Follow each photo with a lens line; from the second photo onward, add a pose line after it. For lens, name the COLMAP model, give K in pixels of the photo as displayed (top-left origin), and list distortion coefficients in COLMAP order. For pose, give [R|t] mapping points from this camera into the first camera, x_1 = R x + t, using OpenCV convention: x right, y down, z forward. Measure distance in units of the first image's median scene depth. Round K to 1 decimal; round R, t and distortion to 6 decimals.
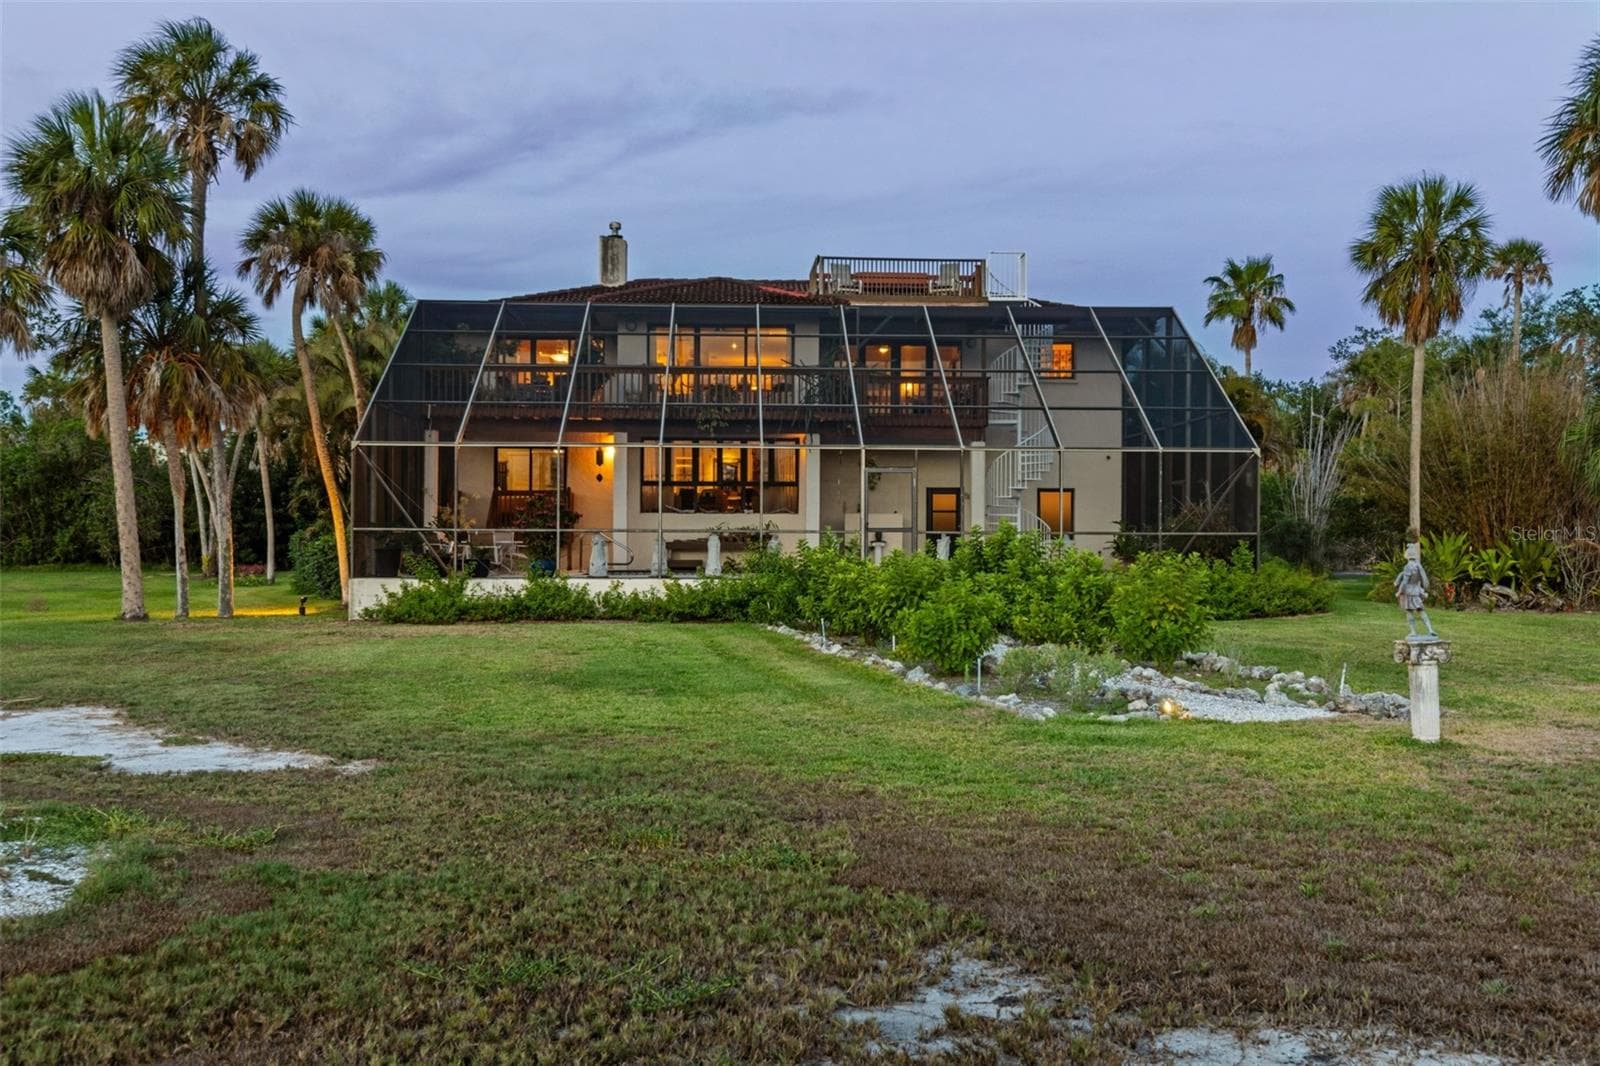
lens RADIAL K [[1514.4, 0, 800.0], [0, 1514.4, 533.0], [0, 0, 1]] dist [-0.001032, 0.002929]
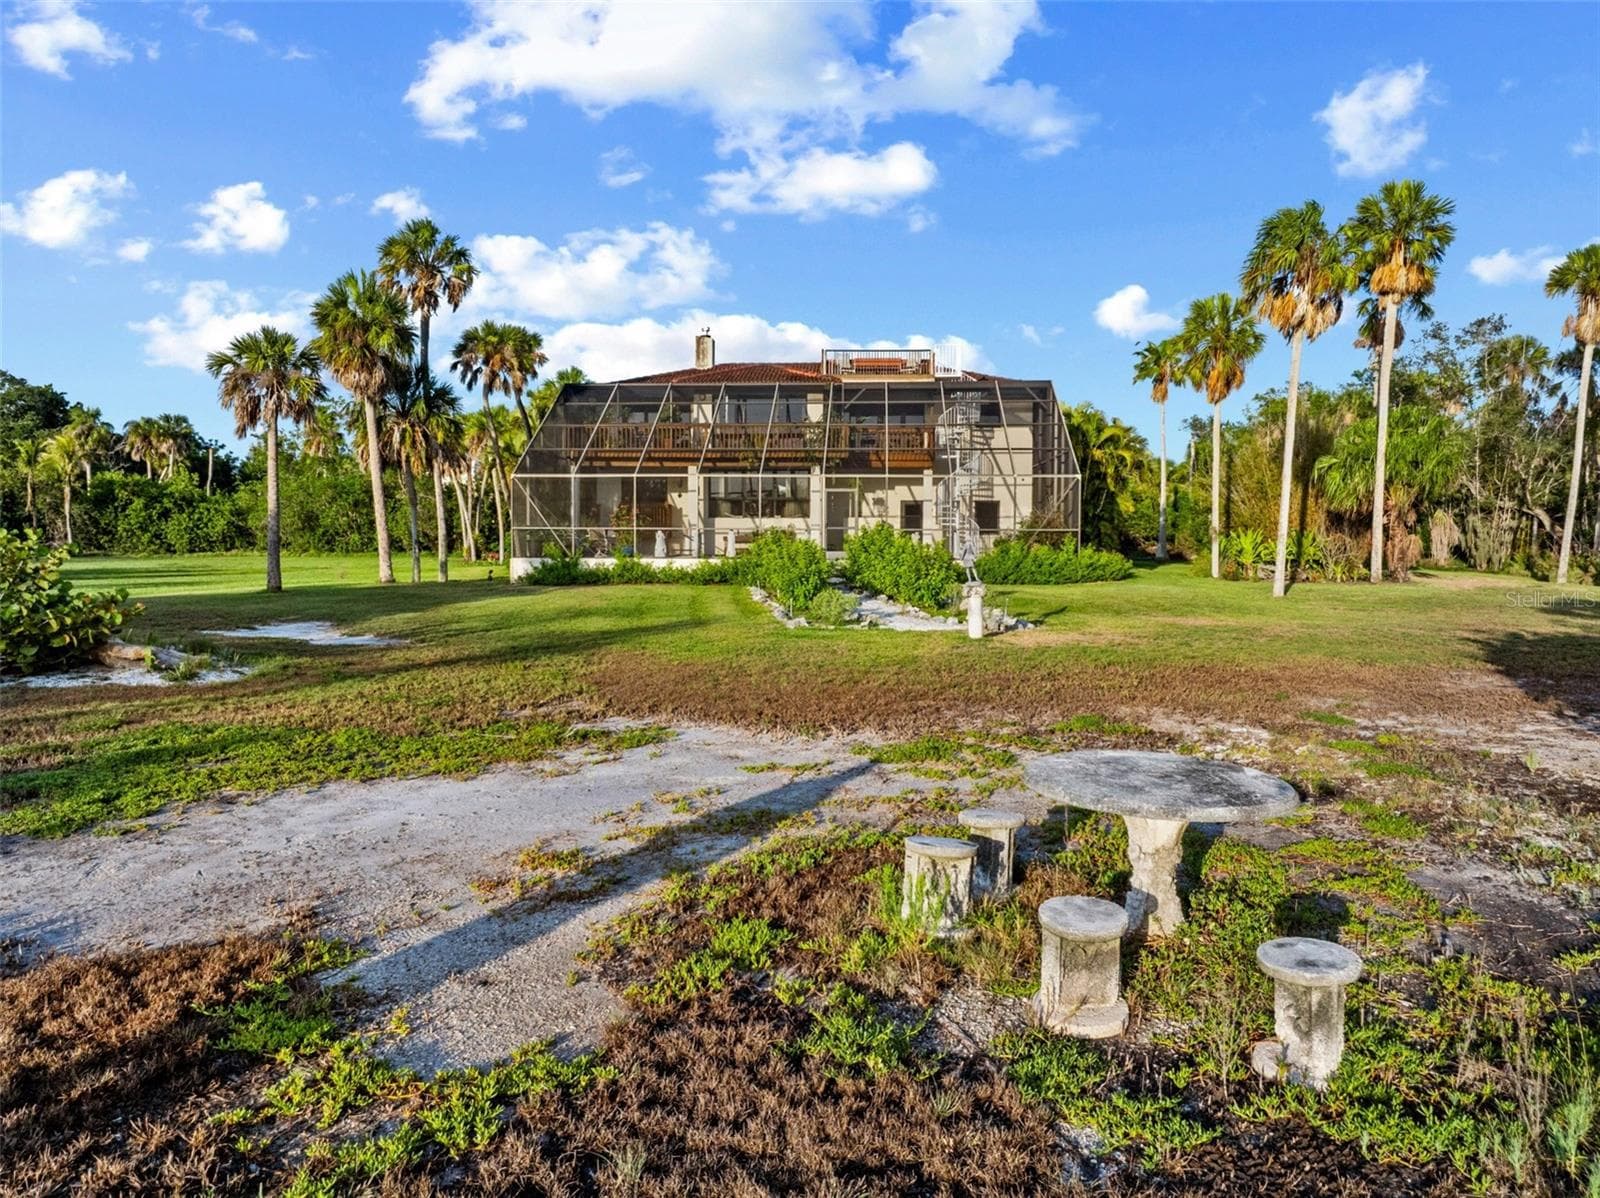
lens RADIAL K [[1114.3, 0, 800.0], [0, 1114.3, 599.0], [0, 0, 1]] dist [-0.038846, -0.000611]
pose [[0.993933, 0.006090, -0.109815, 0.136705], [0.000456, 0.998229, 0.059489, 0.002539], [0.109982, -0.059178, 0.992170, -0.156102]]
